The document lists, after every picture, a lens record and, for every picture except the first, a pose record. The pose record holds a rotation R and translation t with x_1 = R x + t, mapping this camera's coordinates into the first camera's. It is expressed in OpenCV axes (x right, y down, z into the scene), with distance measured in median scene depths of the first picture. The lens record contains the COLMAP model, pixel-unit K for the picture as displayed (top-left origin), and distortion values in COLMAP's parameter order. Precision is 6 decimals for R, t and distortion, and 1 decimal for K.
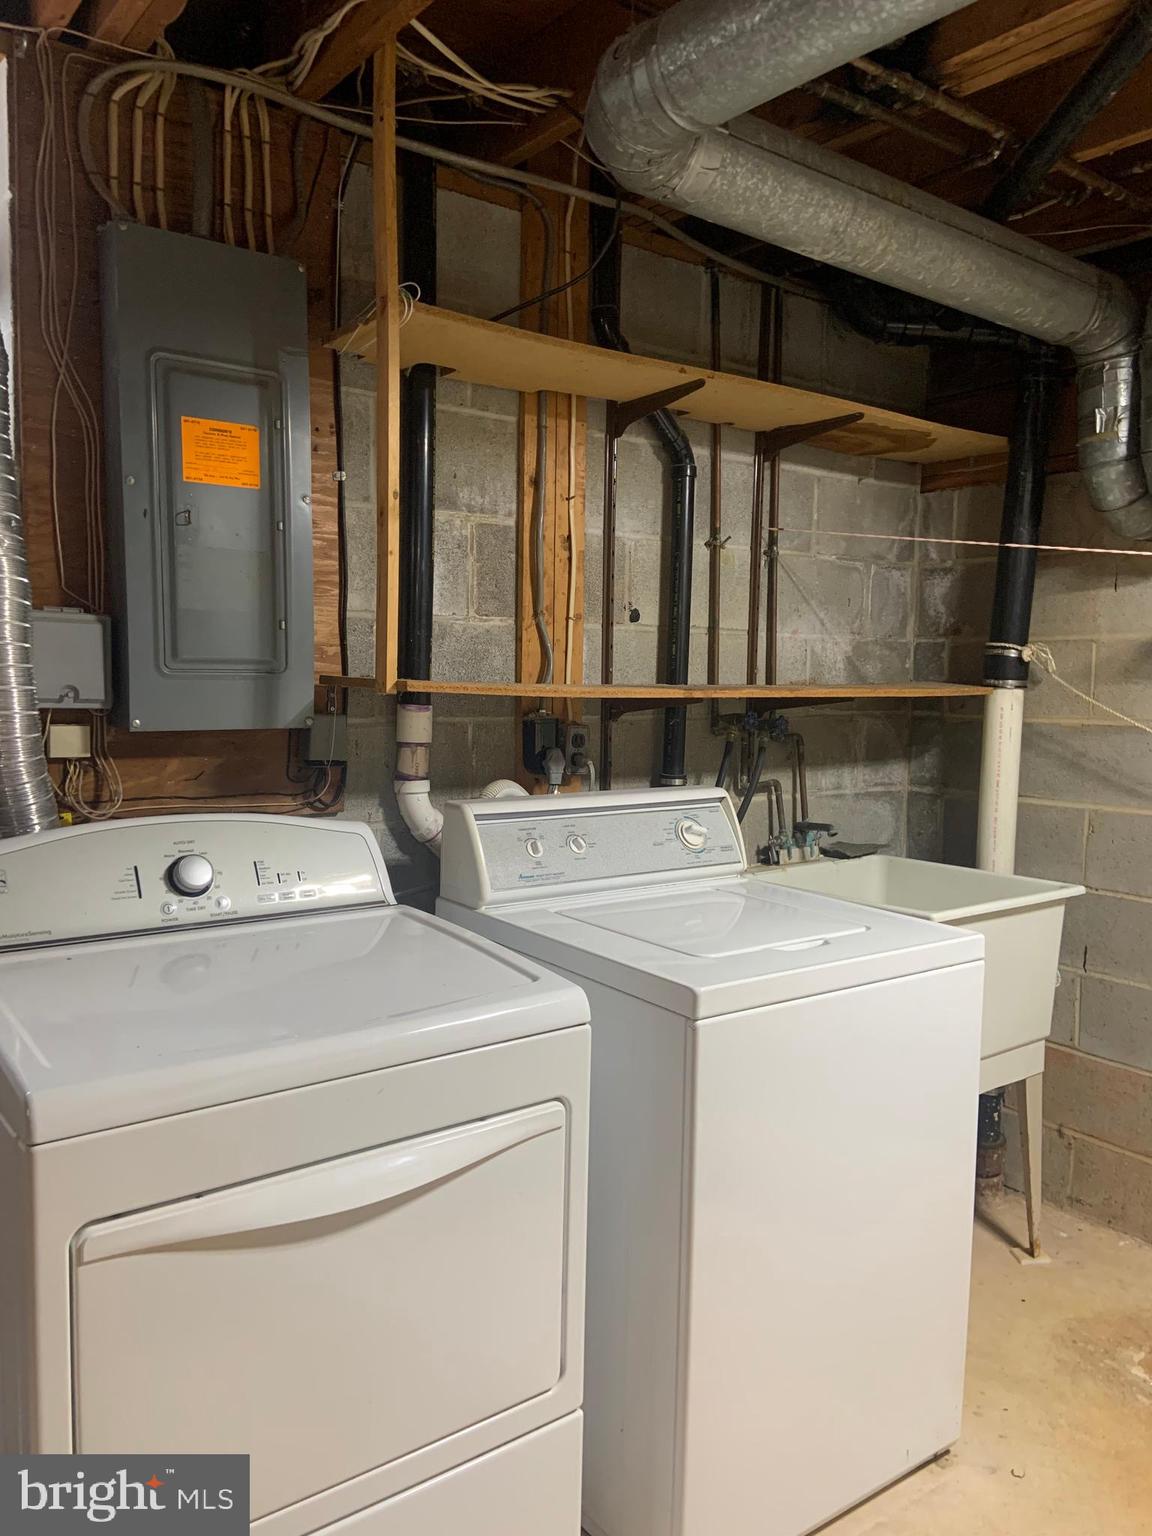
lens RADIAL K [[1158.6, 0, 577.0], [0, 1158.6, 775.9], [0, 0, 1]] dist [0.124907, -0.160556]
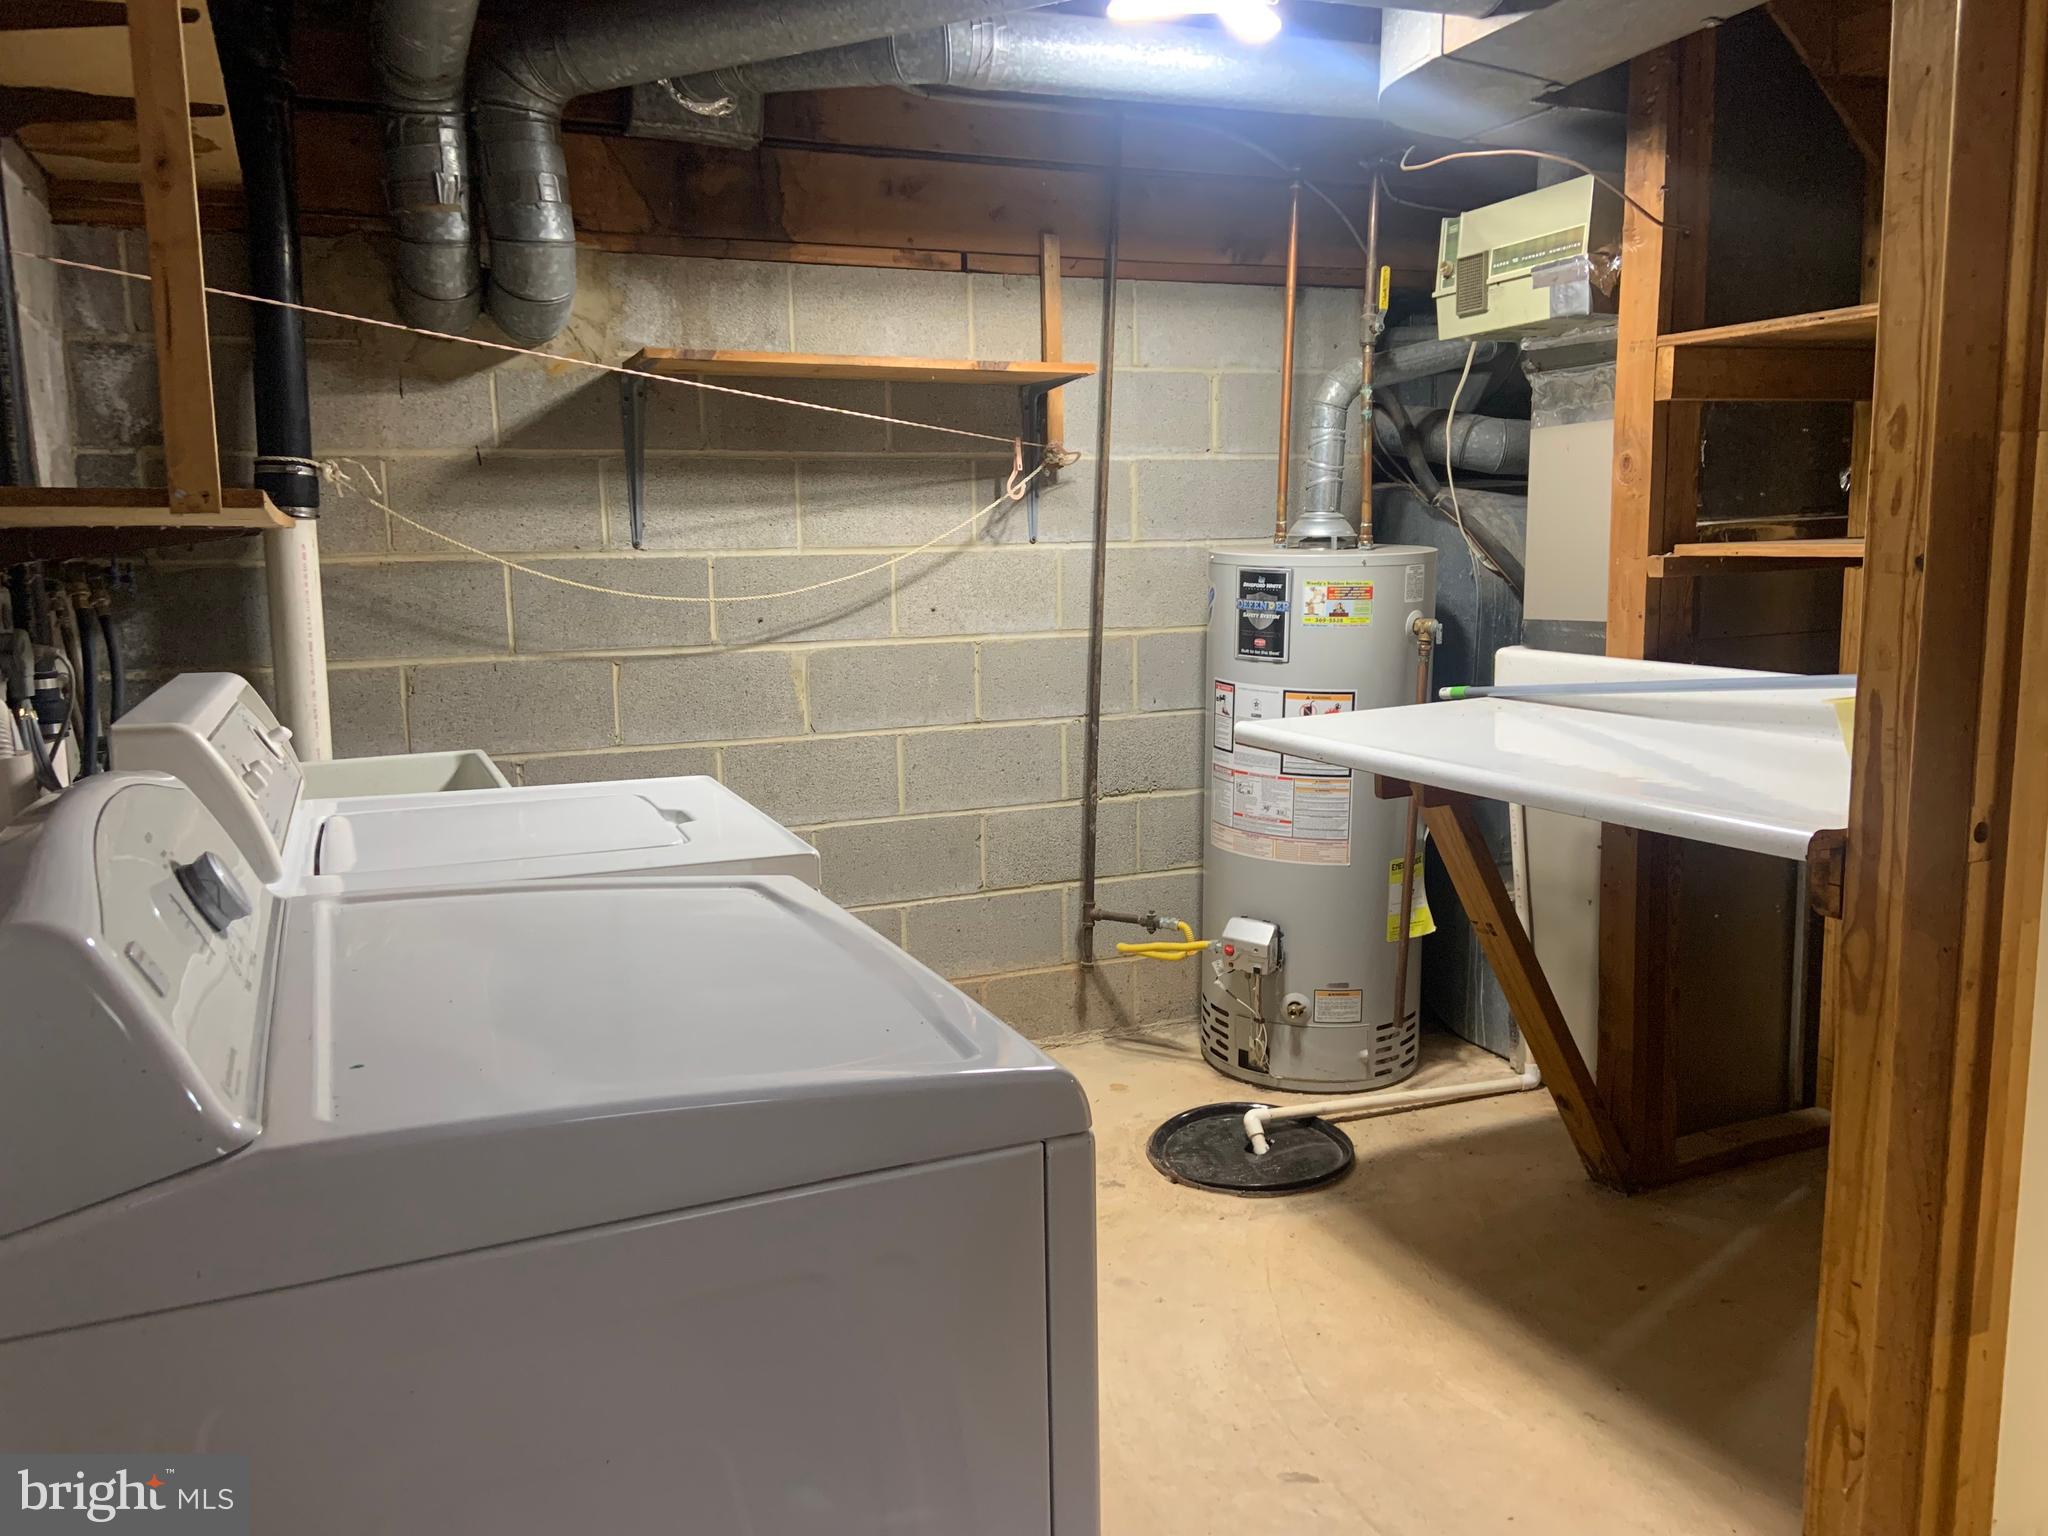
lens RADIAL K [[1544.8, 0, 1025.3], [0, 1544.8, 760.8], [0, 0, 1]] dist [0.124907, -0.160556]
pose [[0.239951, -0.165205, 0.956625, -0.518851], [0.105652, 0.984004, 0.143433, -0.018021], [-0.965019, 0.066652, 0.253567, 0.309311]]
